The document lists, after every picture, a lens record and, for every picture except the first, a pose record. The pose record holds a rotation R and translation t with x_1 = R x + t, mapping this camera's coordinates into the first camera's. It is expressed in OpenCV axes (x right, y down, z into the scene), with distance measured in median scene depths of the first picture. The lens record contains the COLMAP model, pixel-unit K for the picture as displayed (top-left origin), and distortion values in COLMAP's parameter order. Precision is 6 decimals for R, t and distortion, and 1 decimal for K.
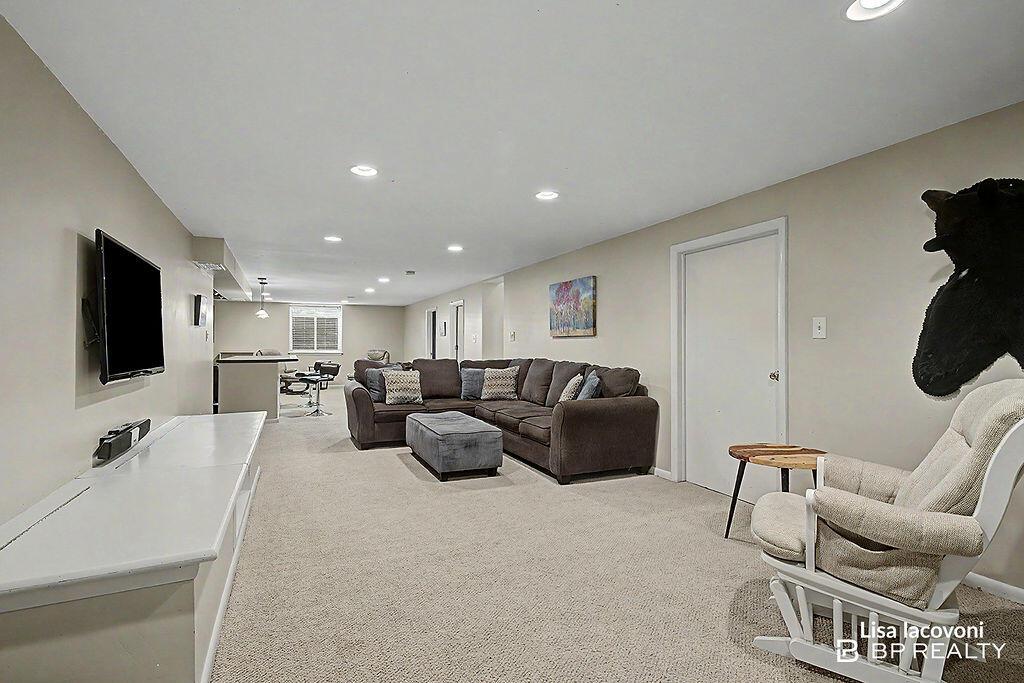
lens RADIAL K [[497.6, 0, 511.6], [0, 497.6, 344.9], [0, 0, 1]] dist [-0.009309, 0.001483]
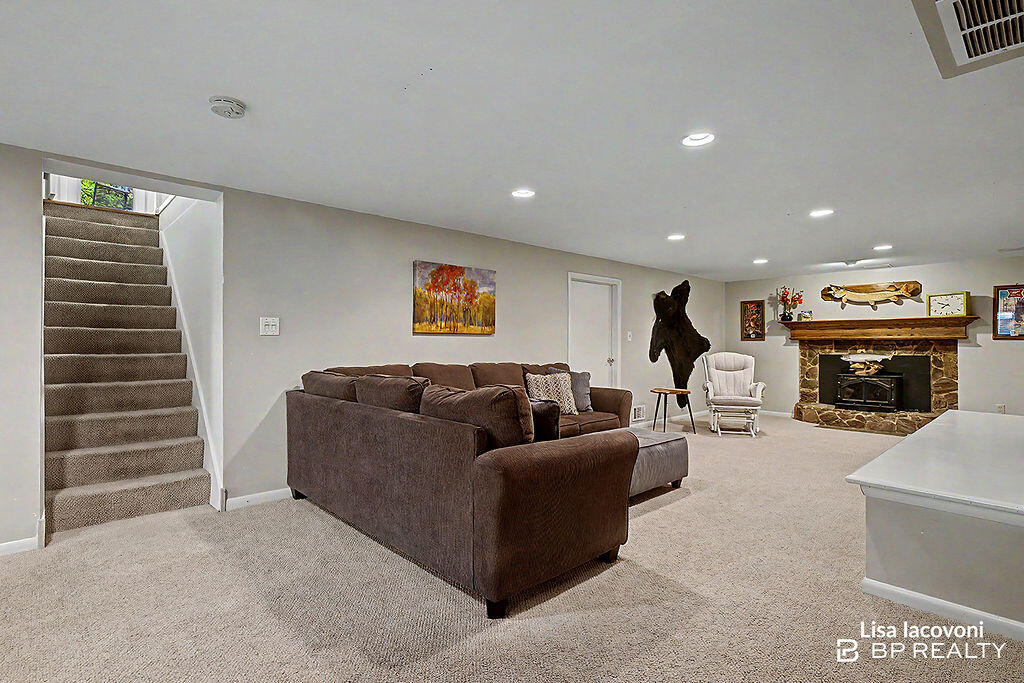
lens RADIAL K [[497.6, 0, 511.4], [0, 497.6, 342.9], [0, 0, 1]] dist [-0.009309, 0.001483]
pose [[-0.310393, -0.000346, 0.950608, -0.707377], [-0.003924, 0.999992, -0.000918, -0.000652], [-0.950600, -0.004015, -0.310392, 1.188494]]
